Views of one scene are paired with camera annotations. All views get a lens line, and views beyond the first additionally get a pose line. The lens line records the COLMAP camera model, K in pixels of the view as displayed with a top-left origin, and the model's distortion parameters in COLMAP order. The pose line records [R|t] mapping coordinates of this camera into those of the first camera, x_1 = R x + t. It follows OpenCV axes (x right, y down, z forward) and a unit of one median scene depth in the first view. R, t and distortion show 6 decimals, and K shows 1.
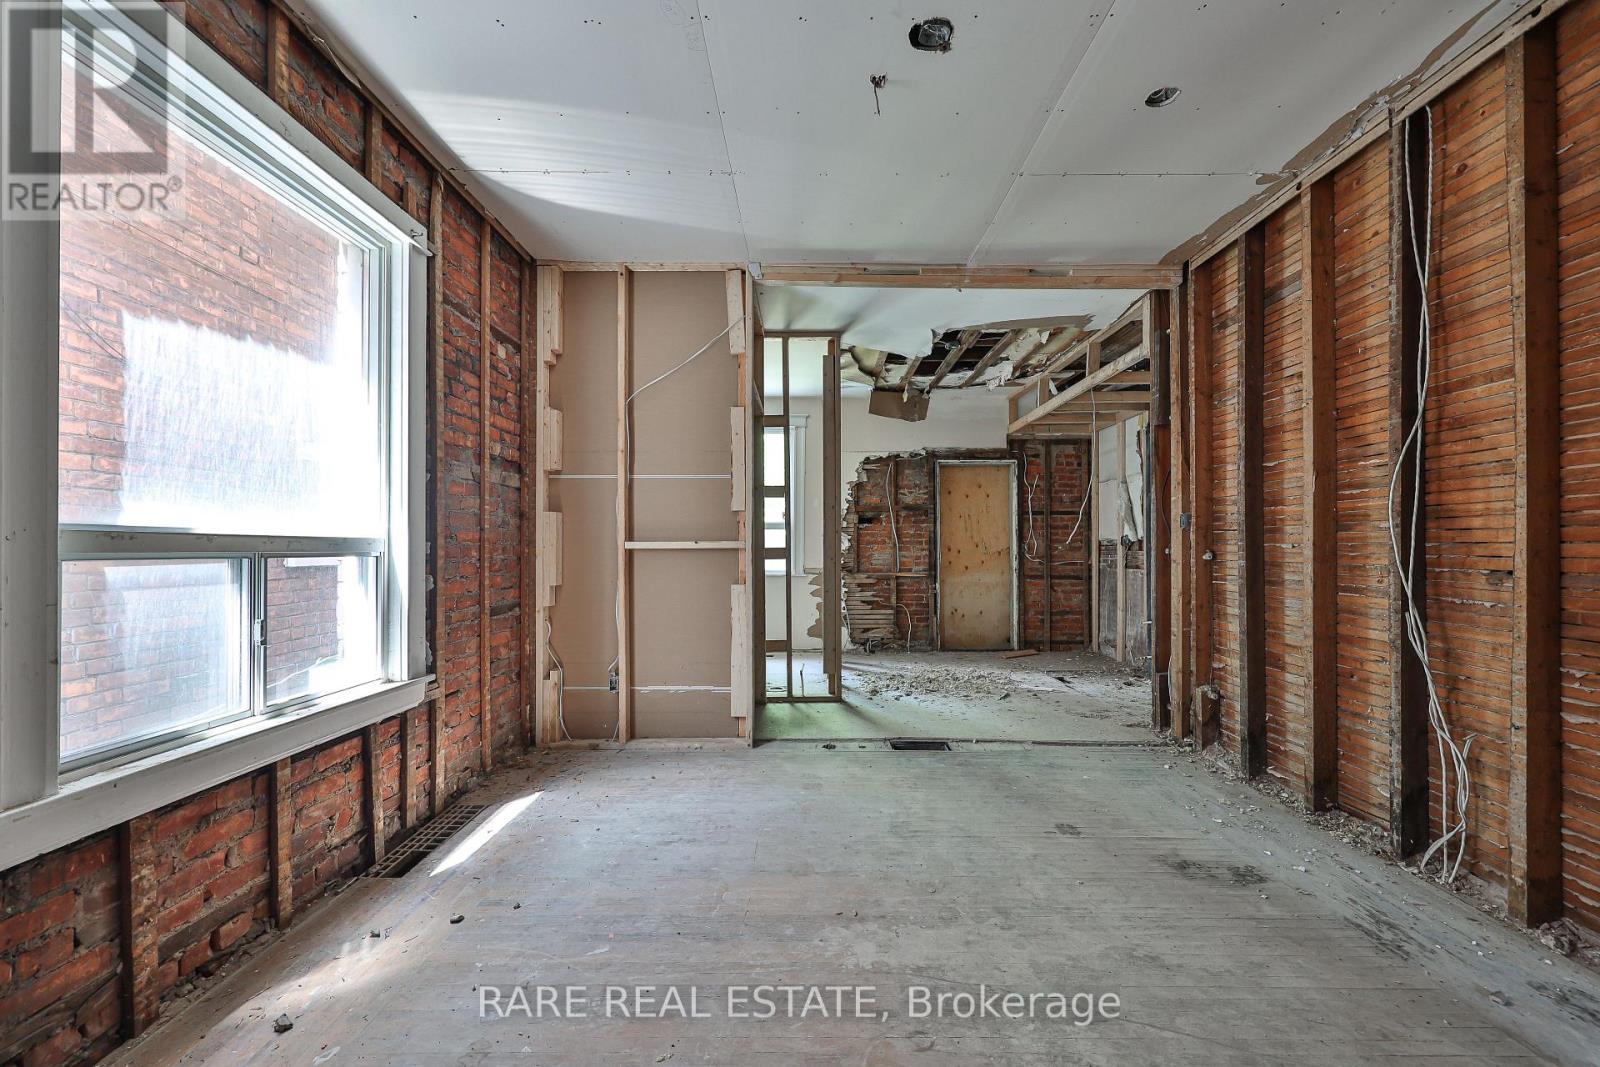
lens RADIAL K [[653.2, 0, 797.4], [0, 653.2, 545.6], [0, 0, 1]] dist [0.000185, -0.000653]
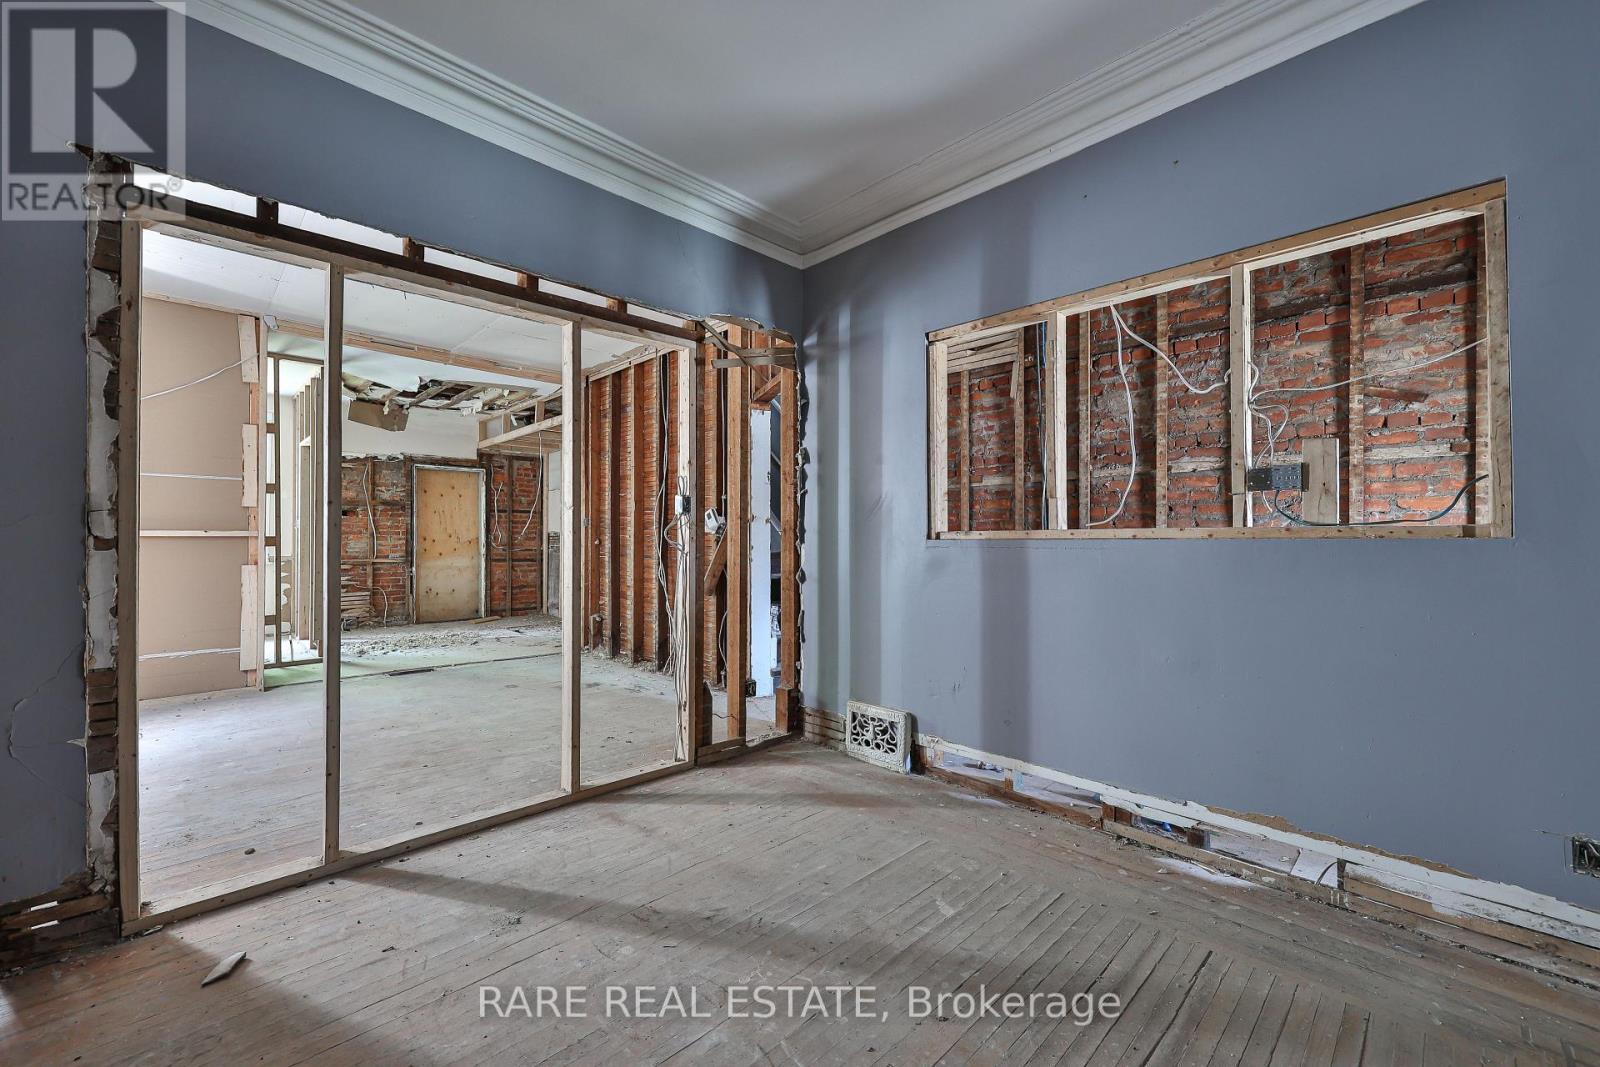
lens RADIAL K [[653.2, 0, 813.0], [0, 653.2, 534.5], [0, 0, 1]] dist [0.000185, -0.000653]
pose [[0.705027, 0.008105, 0.709134, -0.216127], [-0.004721, 0.999966, -0.006735, 0.003880], [-0.709164, 0.001401, 0.705042, -0.655453]]
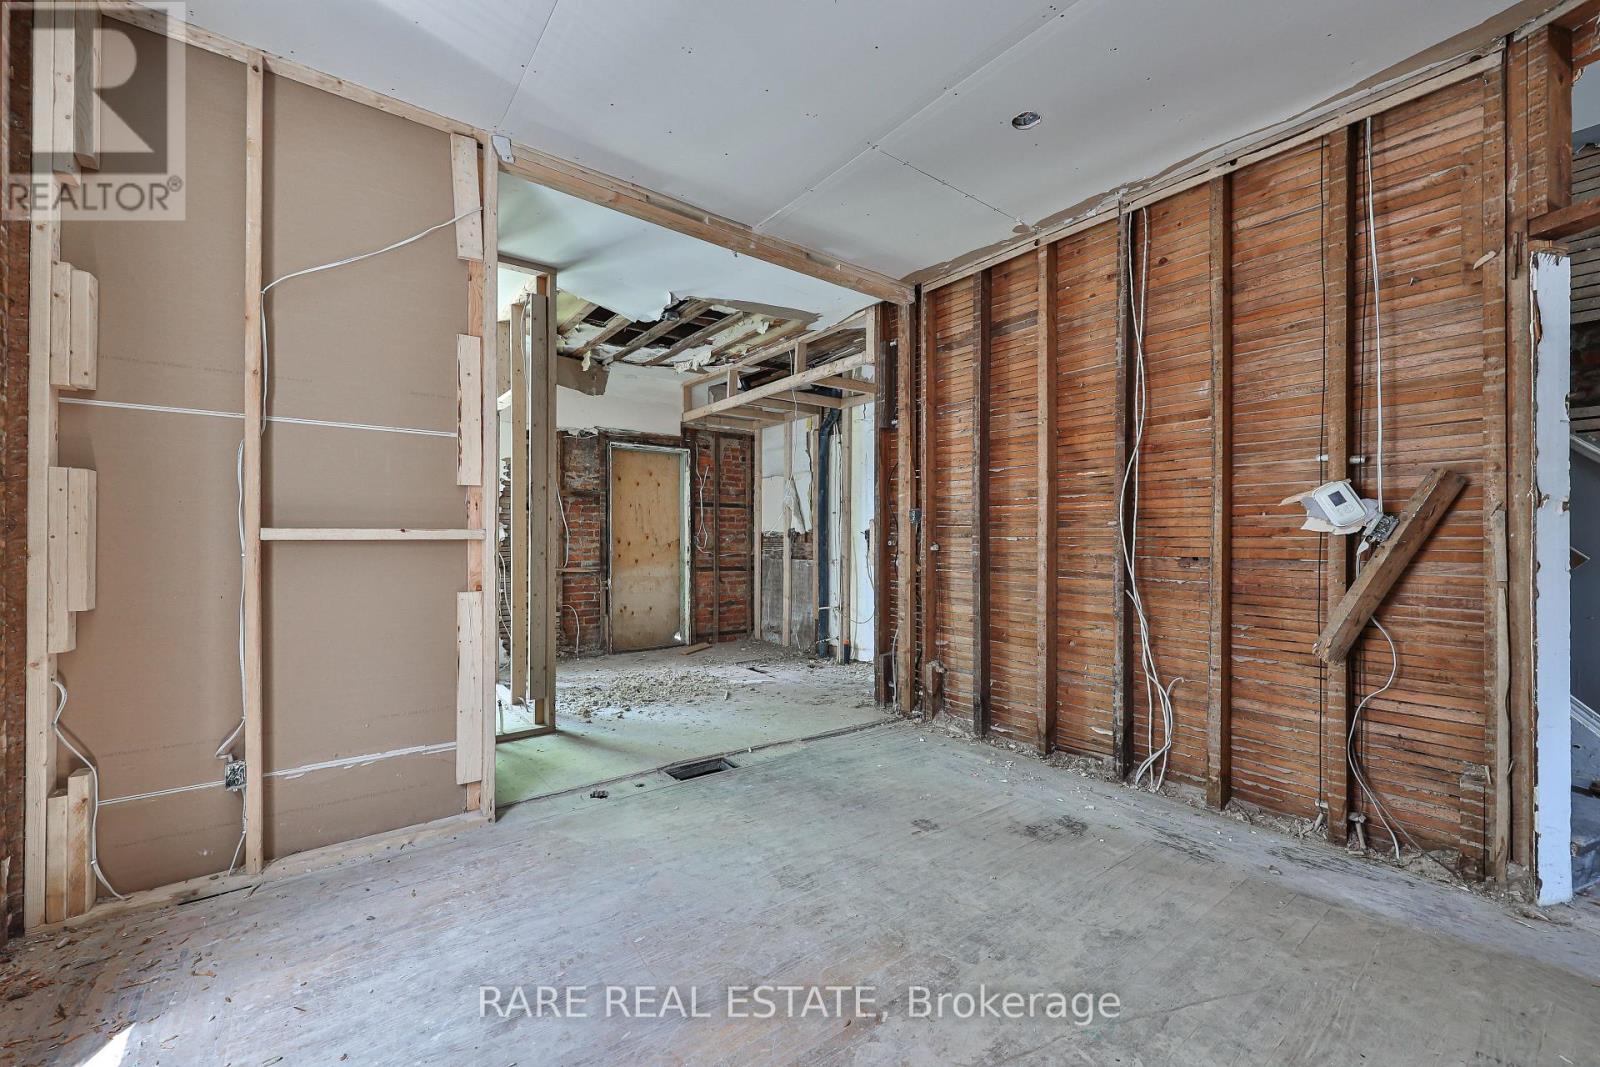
lens RADIAL K [[653.2, 0, 806.8], [0, 653.2, 537.2], [0, 0, 1]] dist [0.000185, -0.000653]
pose [[0.784601, 0.004747, 0.619983, -0.238735], [-0.004628, 0.999988, -0.001799, 0.001026], [-0.619984, -0.001458, 0.784613, 0.233939]]
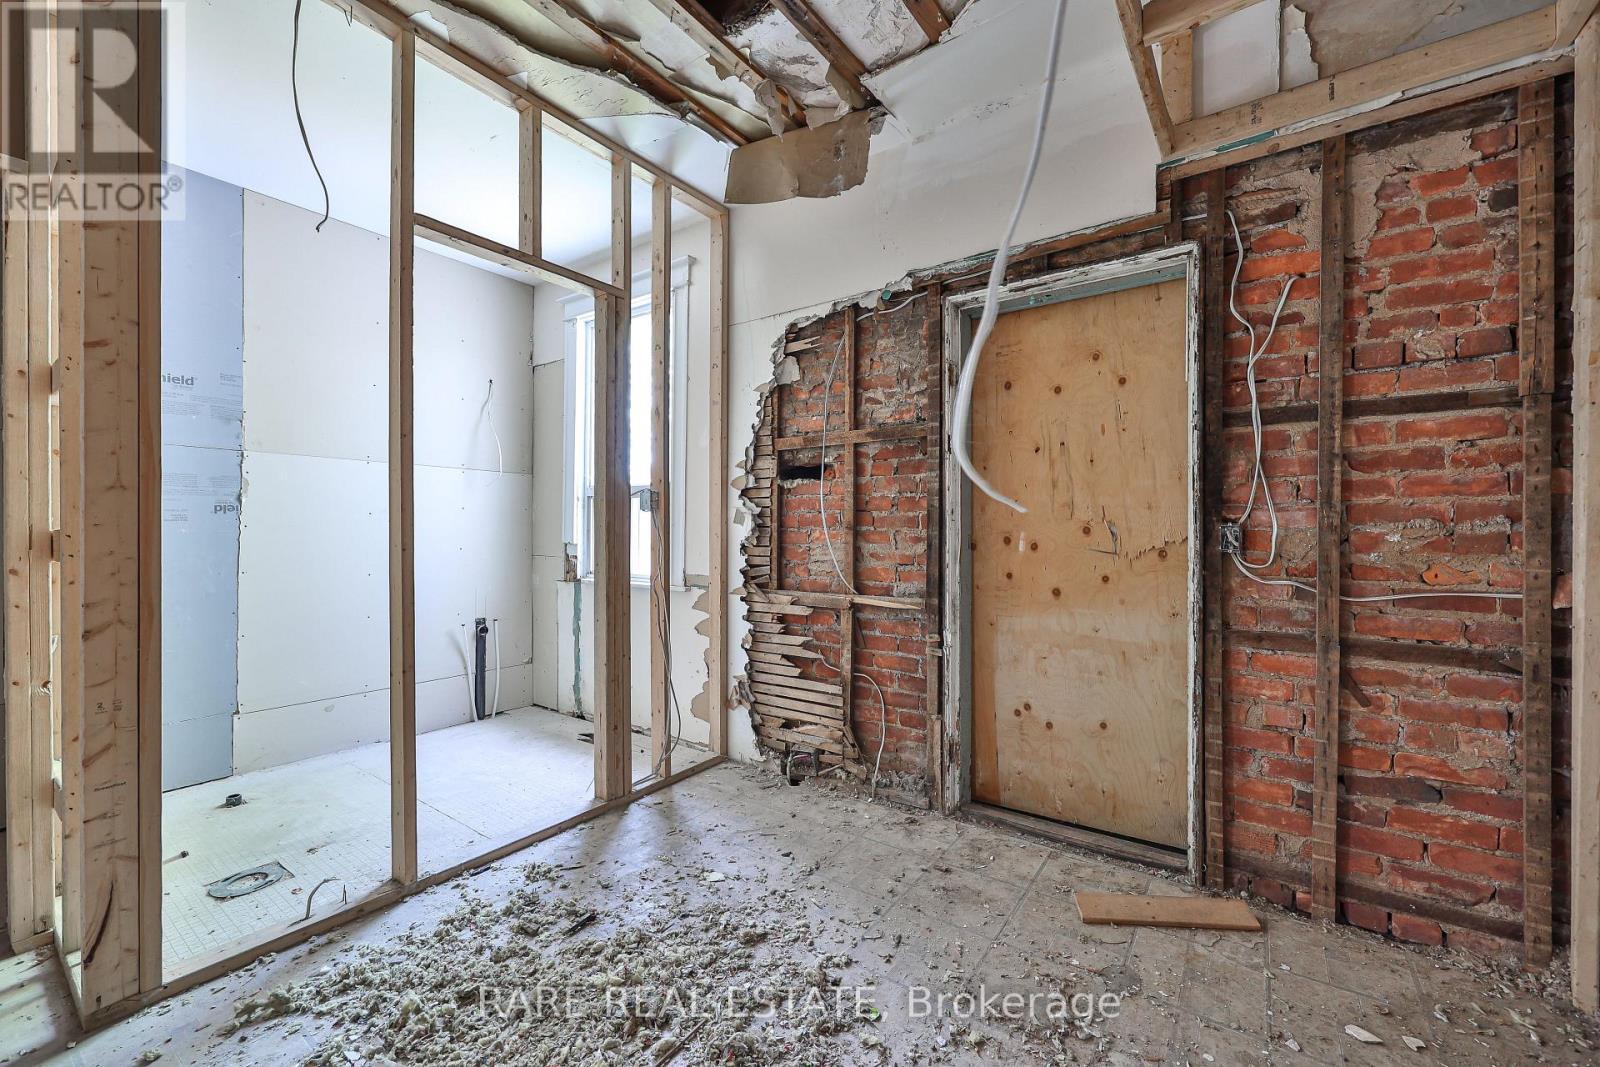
lens RADIAL K [[653.2, 0, 796.0], [0, 653.2, 533.2], [0, 0, 1]] dist [0.000185, -0.000653]
pose [[0.814002, 0.006629, -0.580824, 0.659916], [-0.005990, 0.999978, 0.003018, 0.002802], [0.580831, 0.001022, 0.814024, 1.191652]]
